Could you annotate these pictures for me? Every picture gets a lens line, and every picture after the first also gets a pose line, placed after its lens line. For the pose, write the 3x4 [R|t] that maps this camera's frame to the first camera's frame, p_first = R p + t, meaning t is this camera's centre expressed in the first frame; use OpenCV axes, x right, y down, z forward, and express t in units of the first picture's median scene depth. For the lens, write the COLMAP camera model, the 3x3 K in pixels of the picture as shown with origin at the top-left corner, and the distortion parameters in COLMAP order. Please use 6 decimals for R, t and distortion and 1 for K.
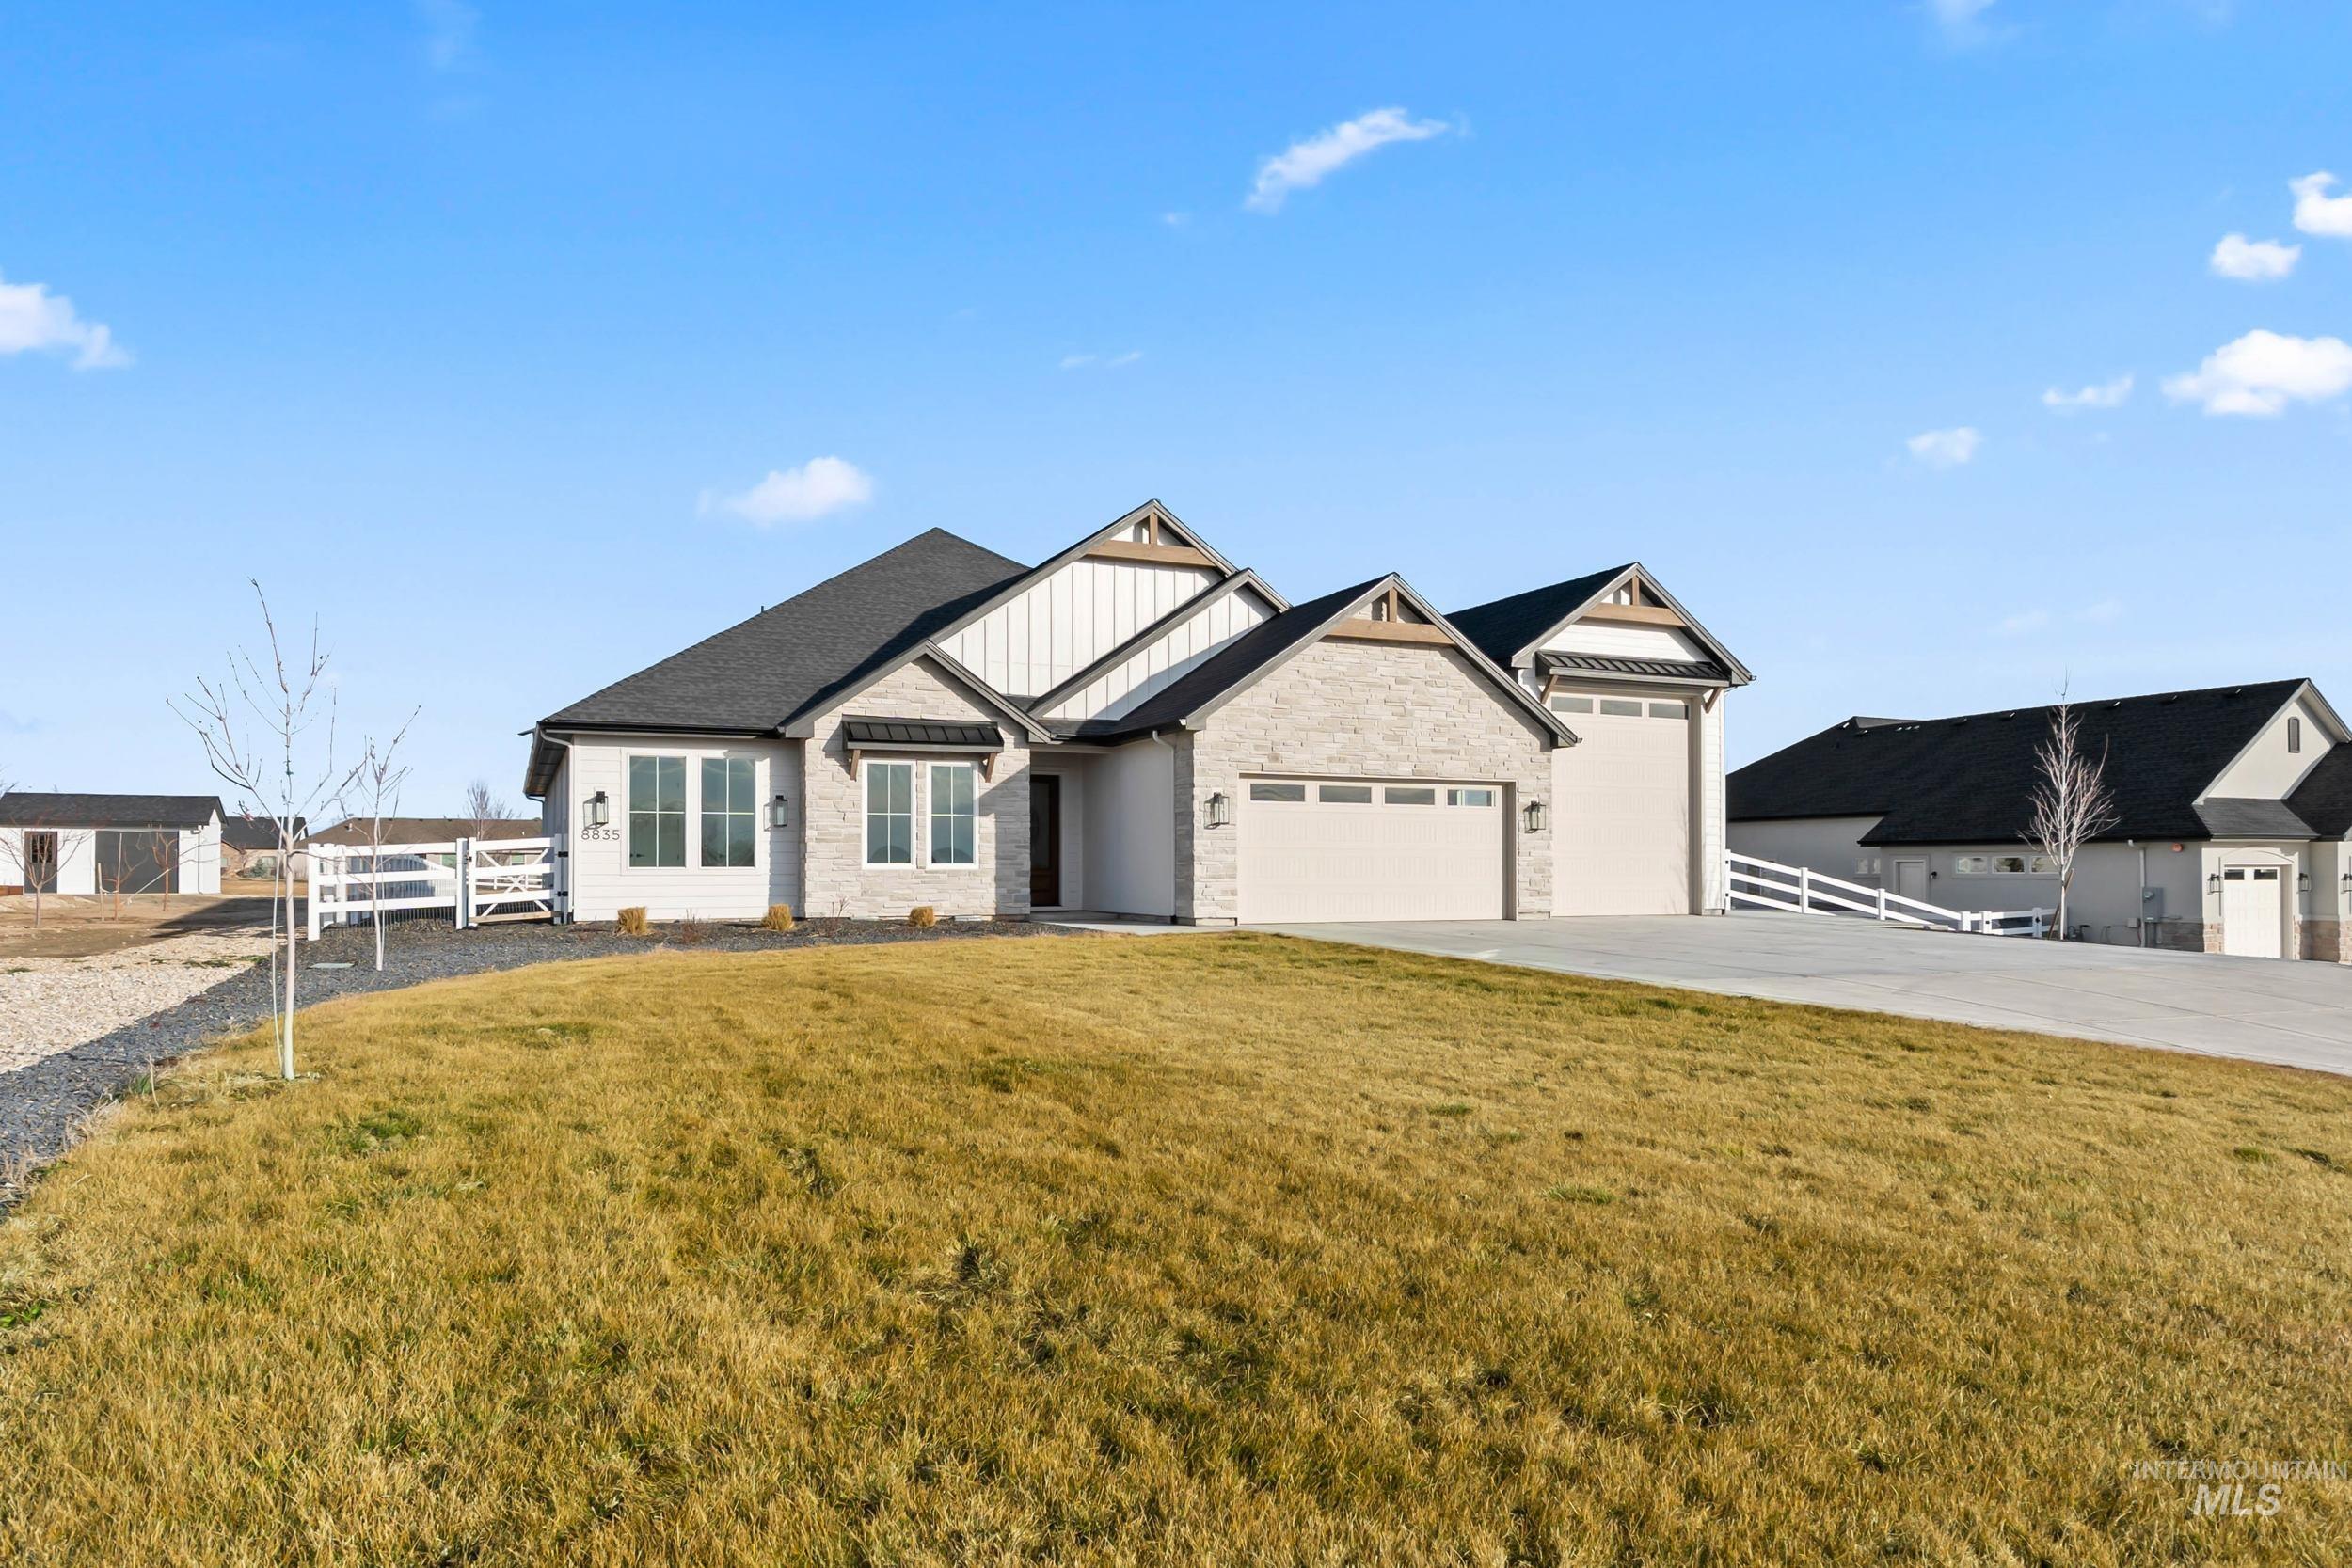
lens RADIAL K [[1487.7, 0, 1176.0], [0, 1487.7, 784.0], [0, 0, 1]] dist [0.000761, 0.000030]
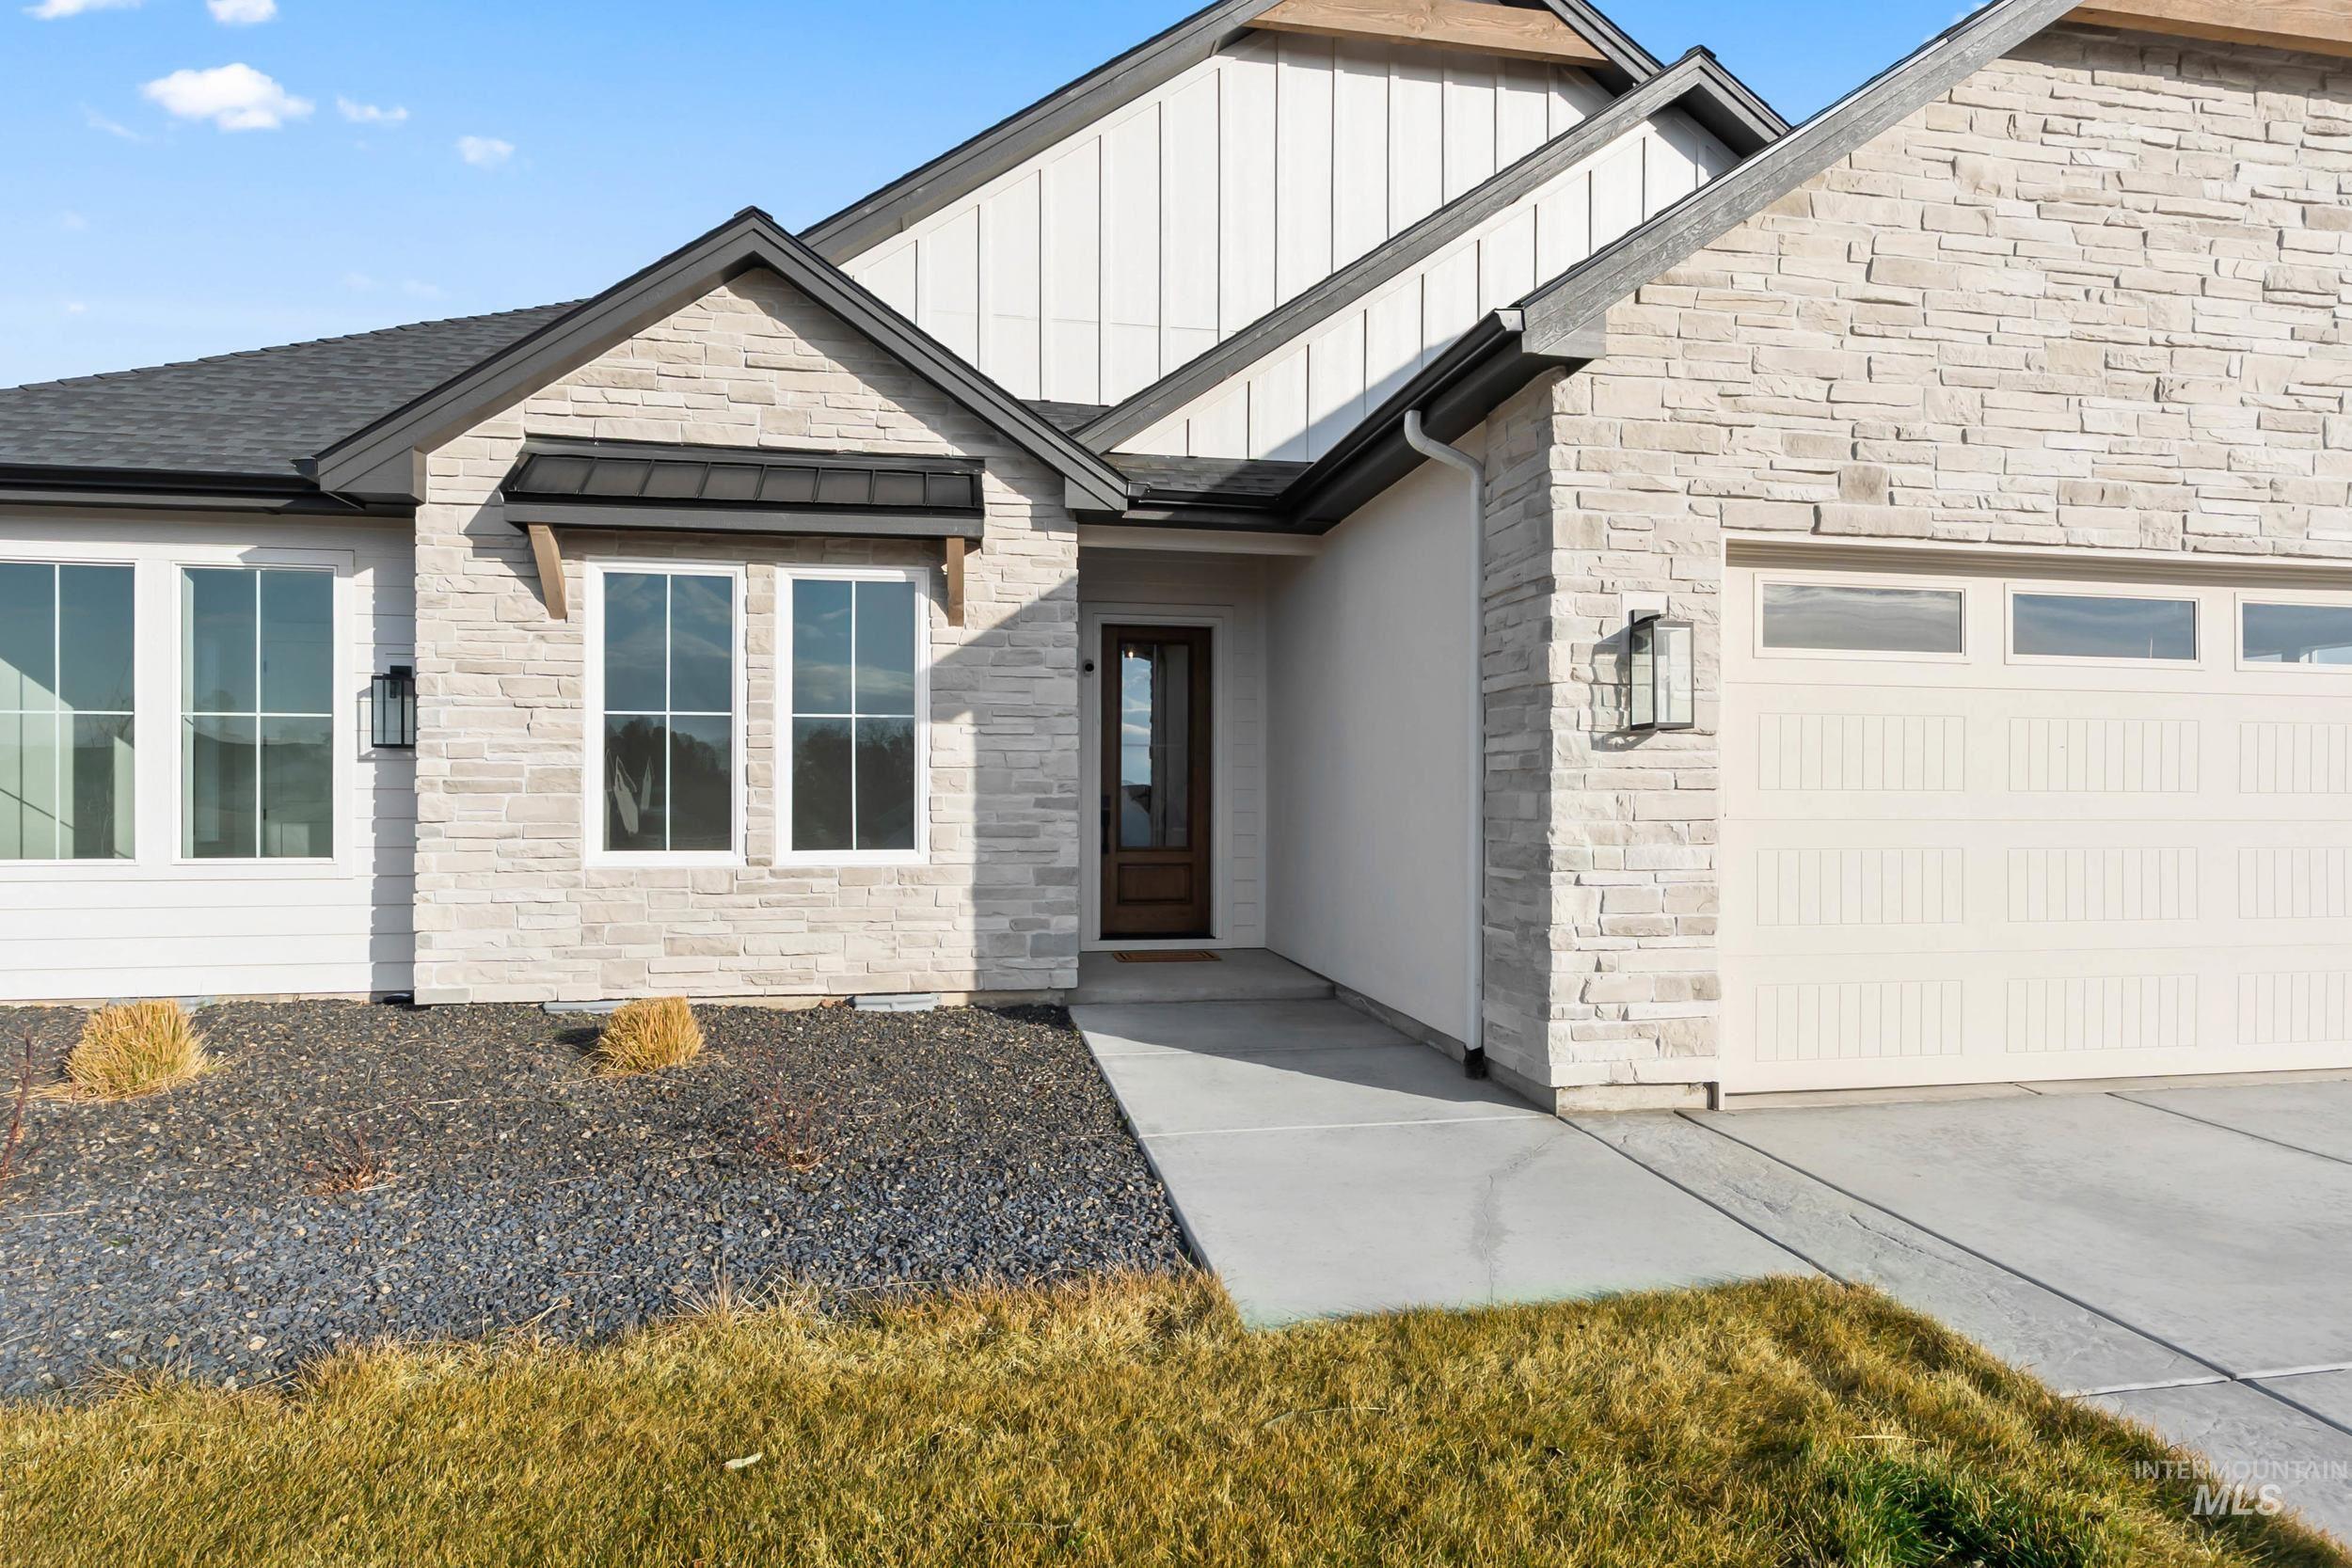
lens RADIAL K [[1318.5, 0, 1176.0], [0, 1318.5, 784.0], [0, 0, 1]] dist [-0.003892, -0.000442]
pose [[0.968277, 0.002341, -0.249867, 0.005631], [0.010792, 0.998631, 0.051174, 0.022290], [0.249645, -0.052247, 0.966927, 0.719747]]
